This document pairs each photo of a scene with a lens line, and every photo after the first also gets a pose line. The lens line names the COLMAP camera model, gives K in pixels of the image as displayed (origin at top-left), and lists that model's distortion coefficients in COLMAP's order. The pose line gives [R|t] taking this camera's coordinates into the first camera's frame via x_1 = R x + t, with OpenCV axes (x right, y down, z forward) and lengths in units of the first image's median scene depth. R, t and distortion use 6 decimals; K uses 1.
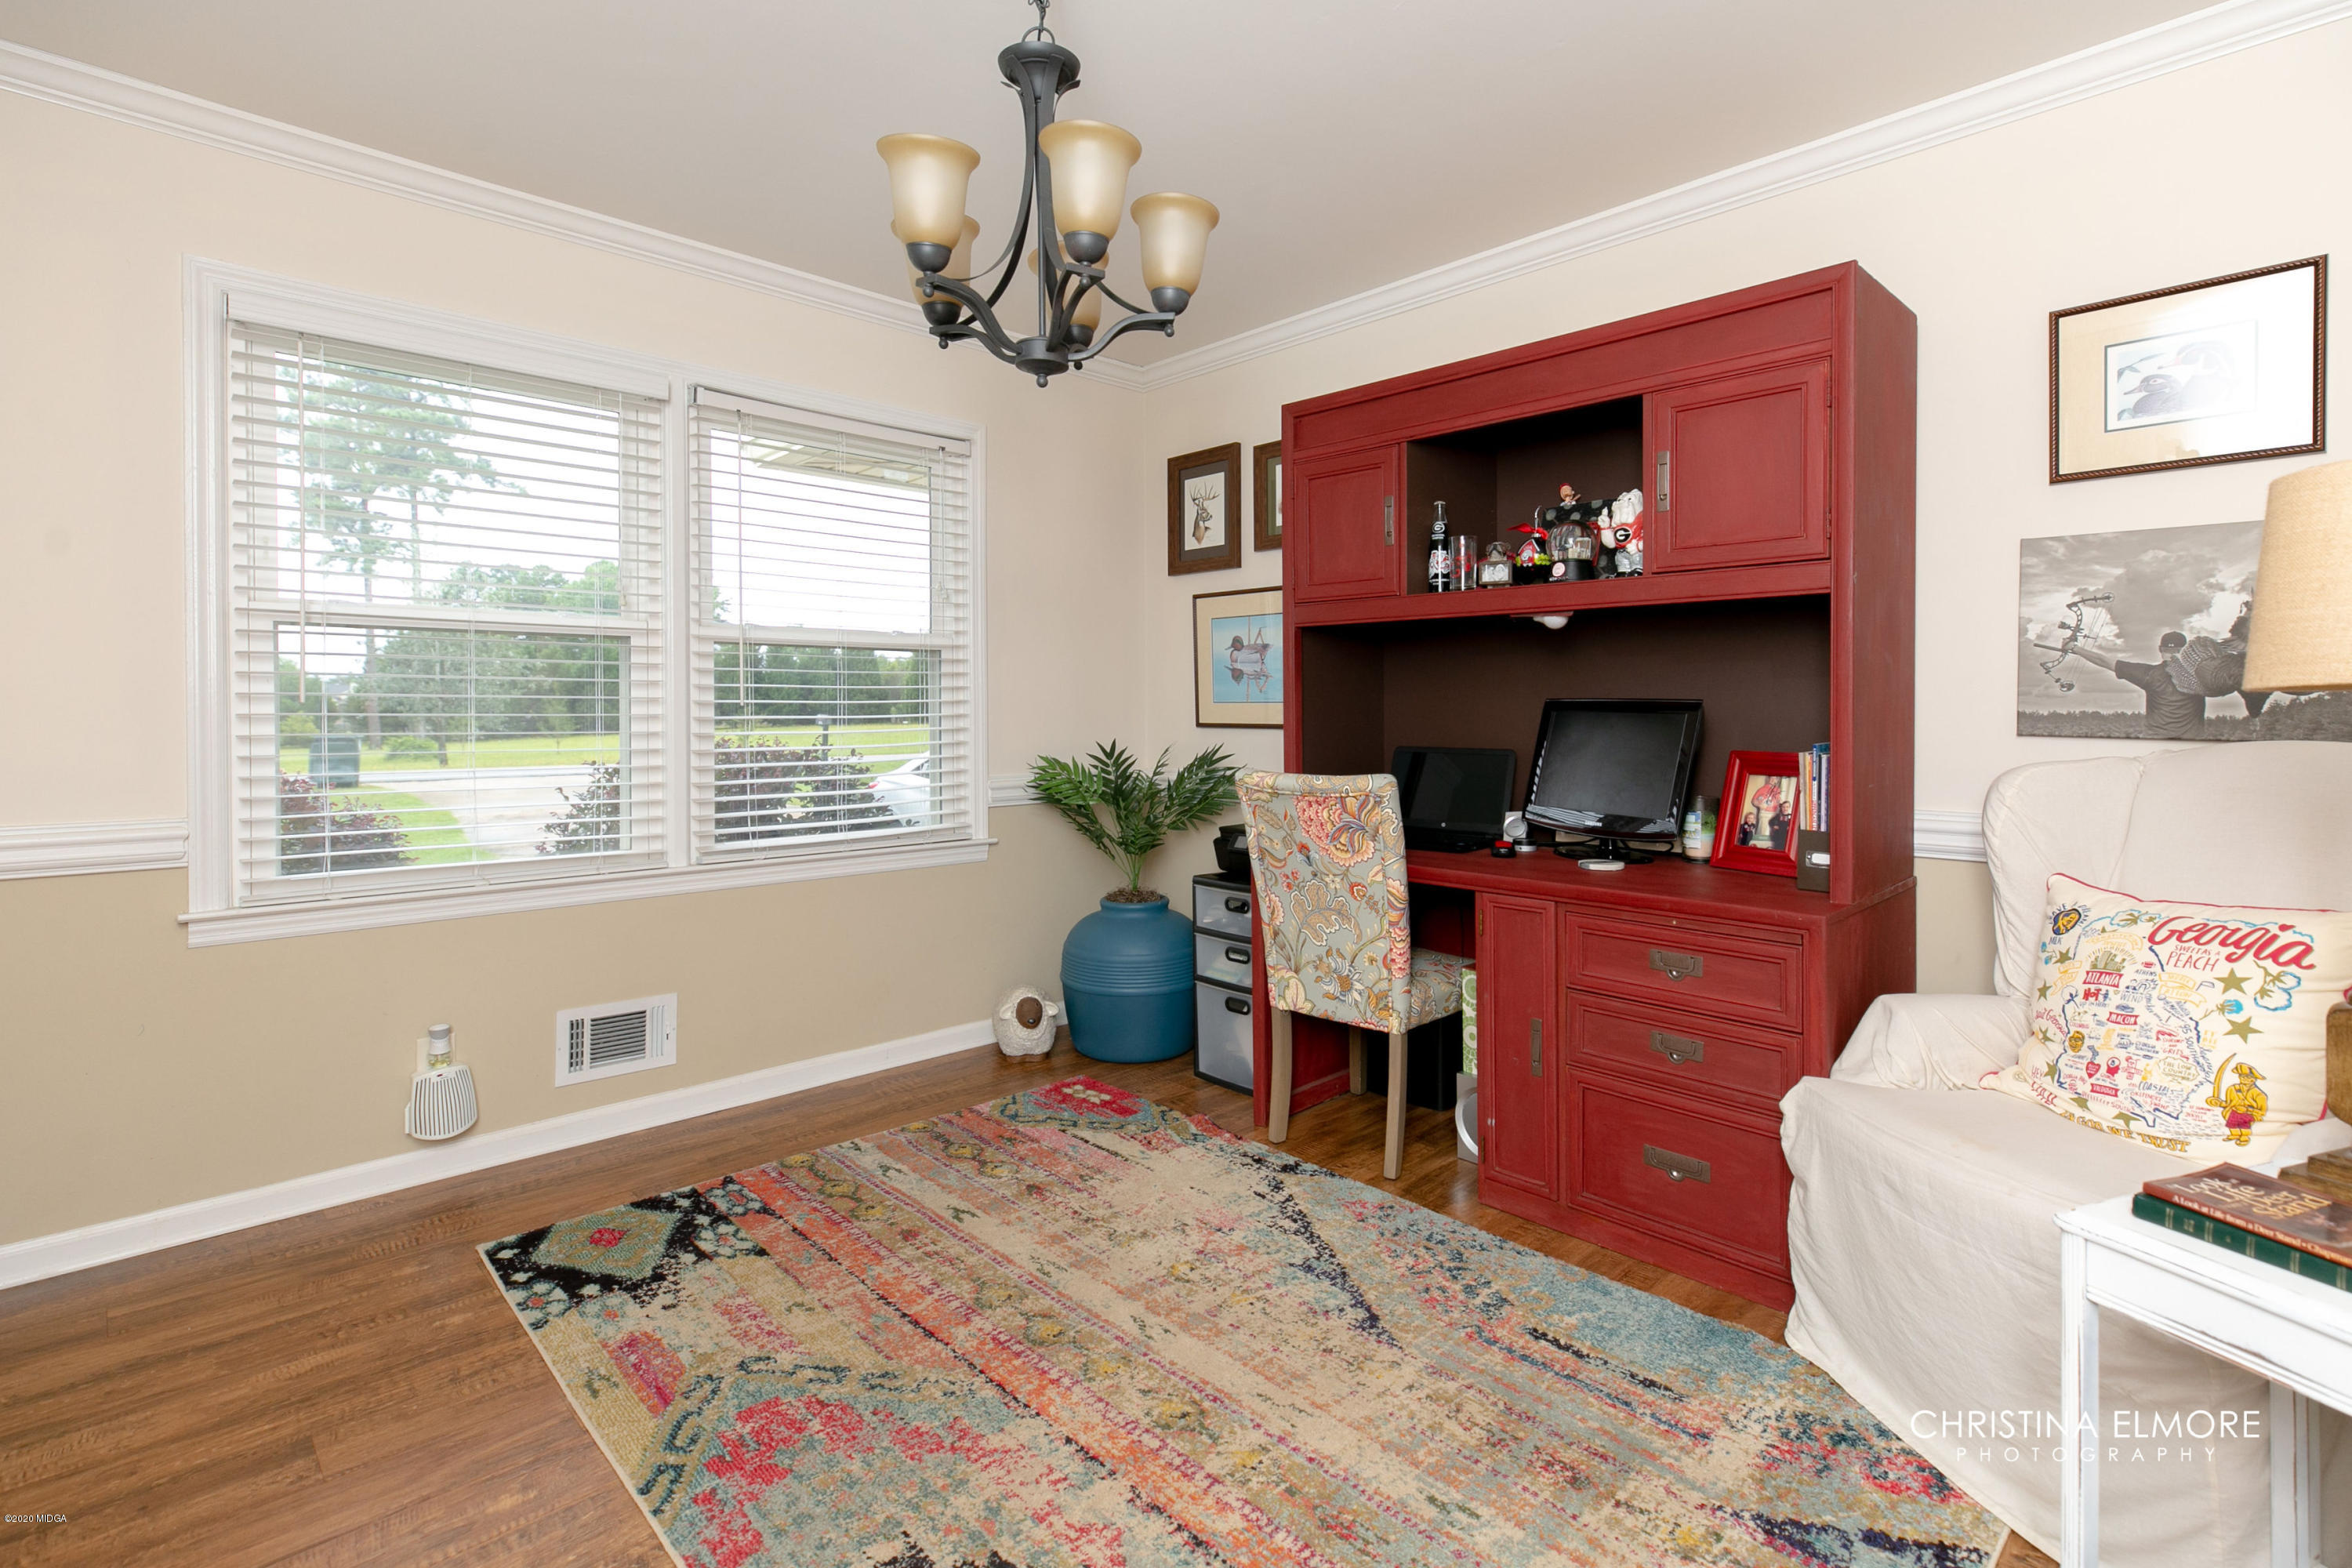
lens RADIAL K [[1116.2, 0, 1196.2], [0, 1116.2, 725.9], [0, 0, 1]] dist [0.008800, 0.000302]
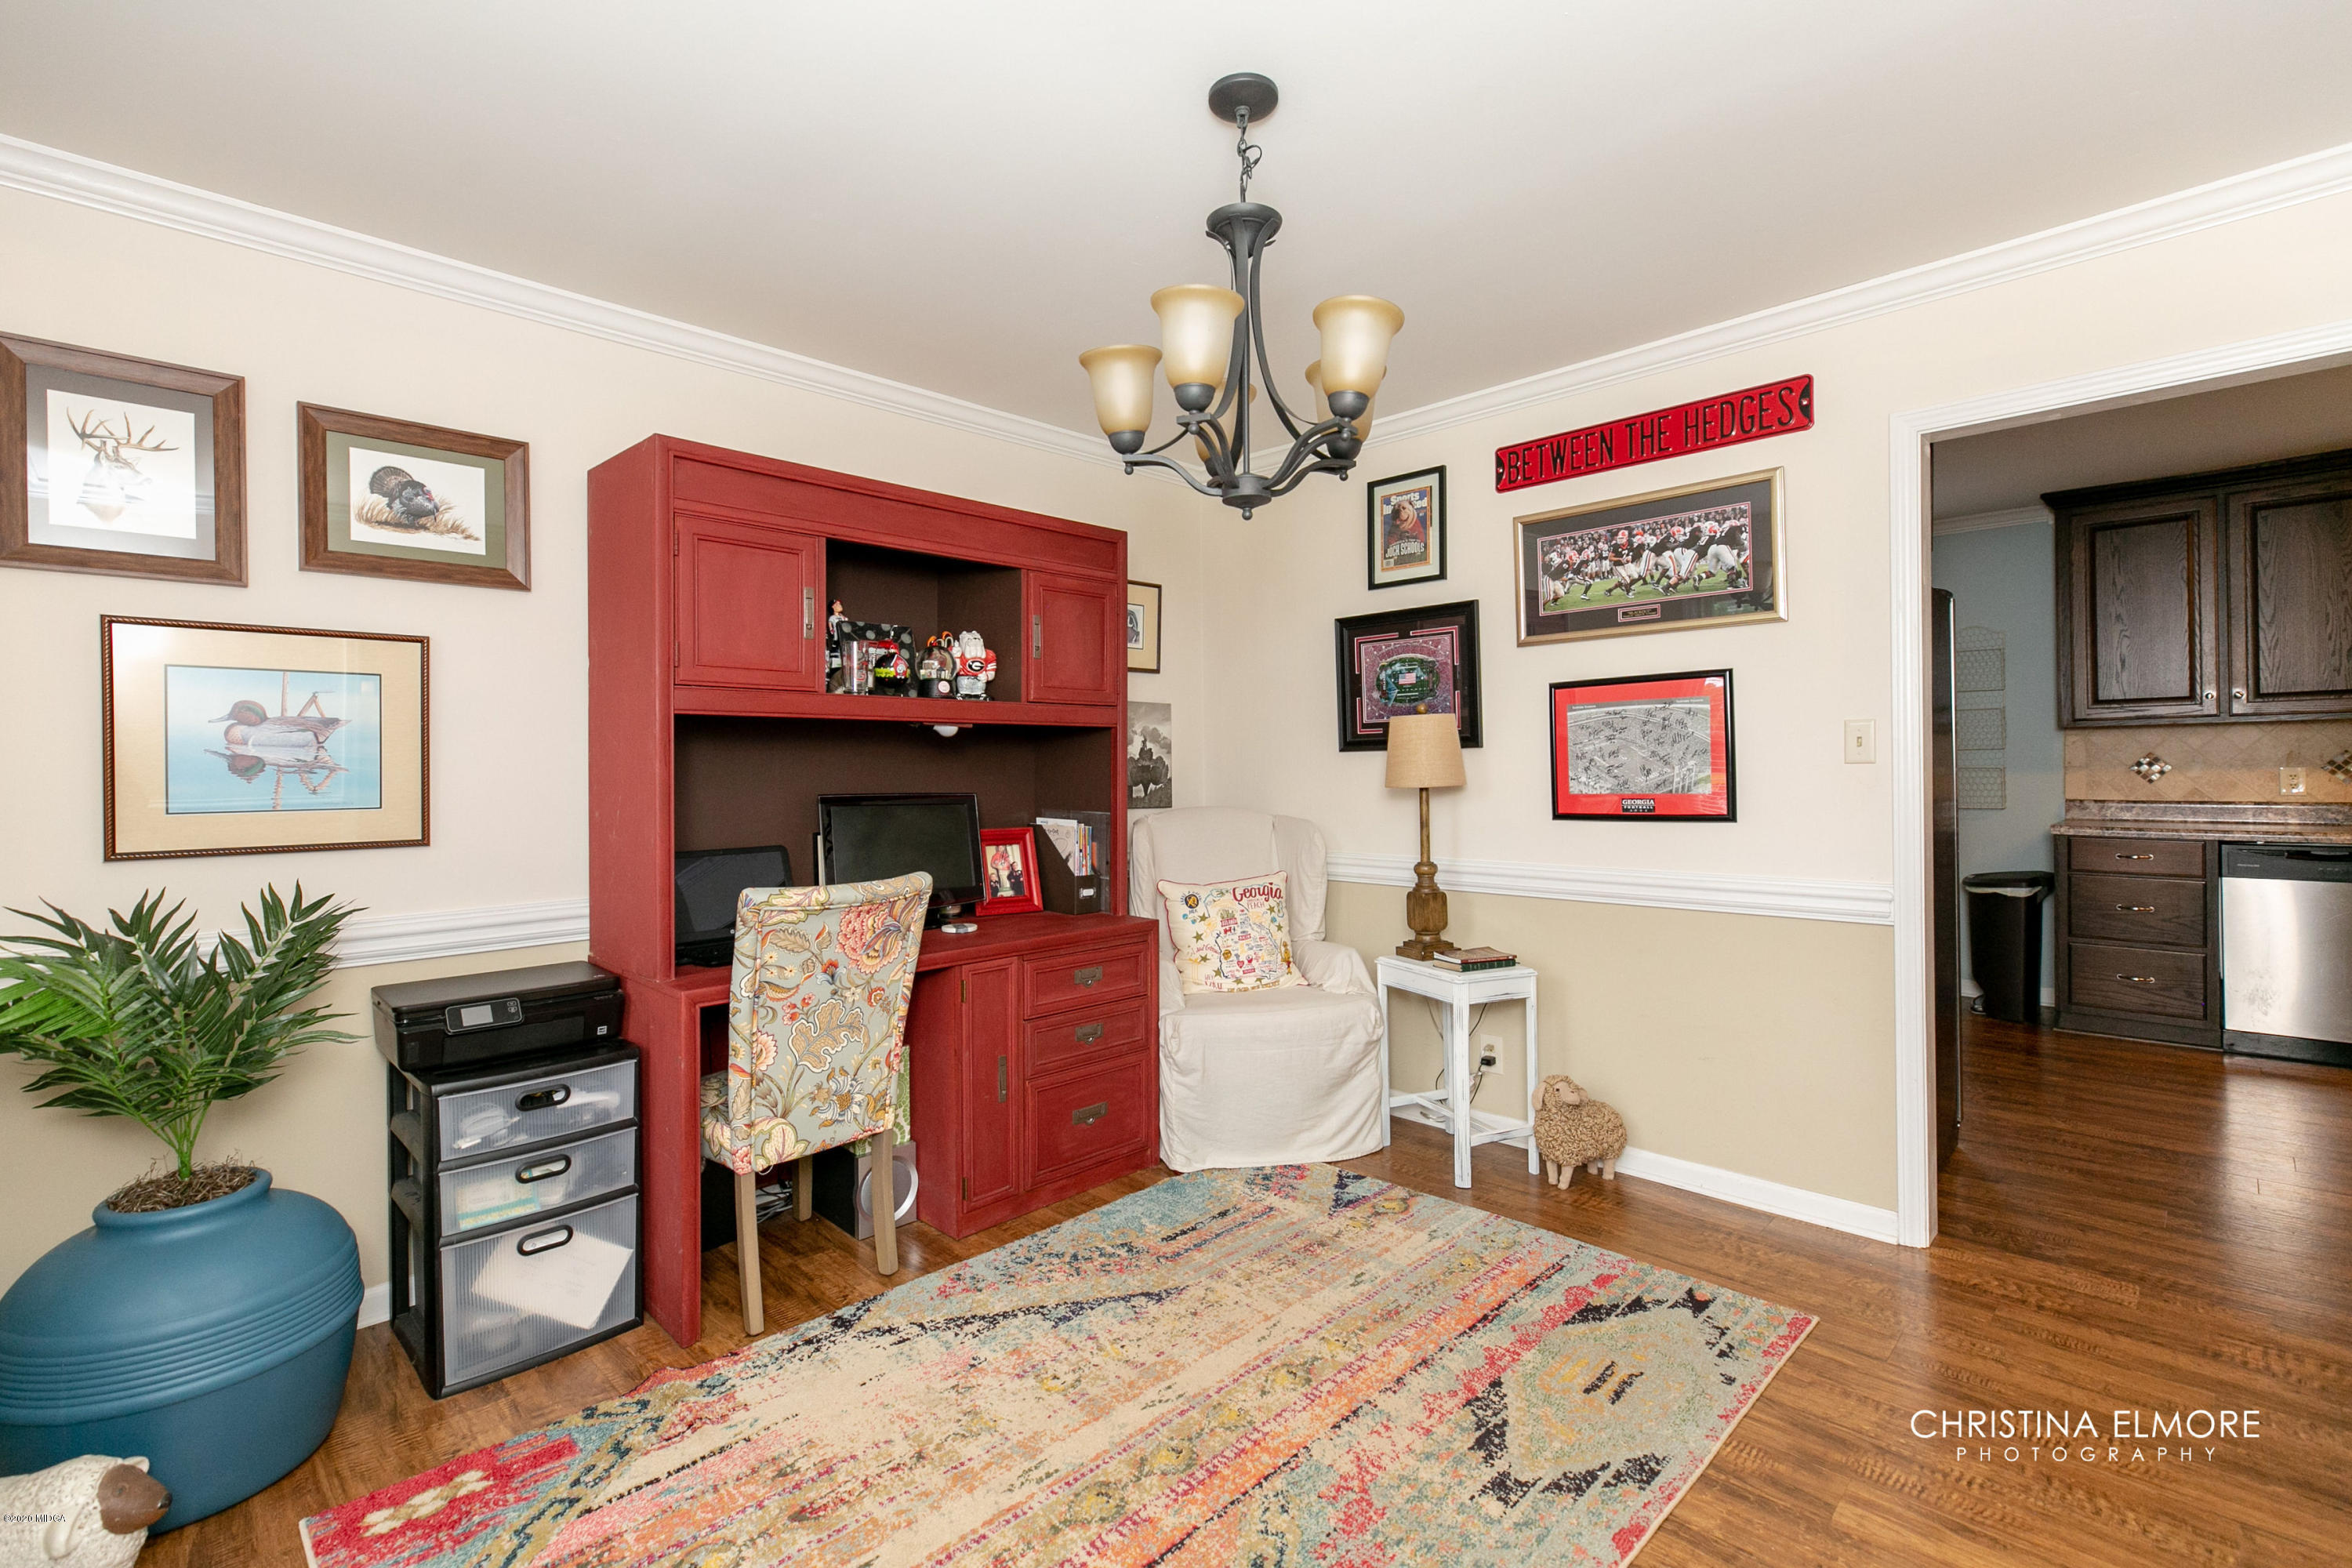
lens RADIAL K [[1076.1, 0, 1175.4], [0, 1076.1, 769.4], [0, 0, 1]] dist [0.003739, 0.000193]
pose [[-0.021930, -0.001461, 0.999758, -0.882671], [0.027248, 0.999627, 0.002059, -0.050332], [-0.999388, 0.027287, -0.021882, 0.824556]]
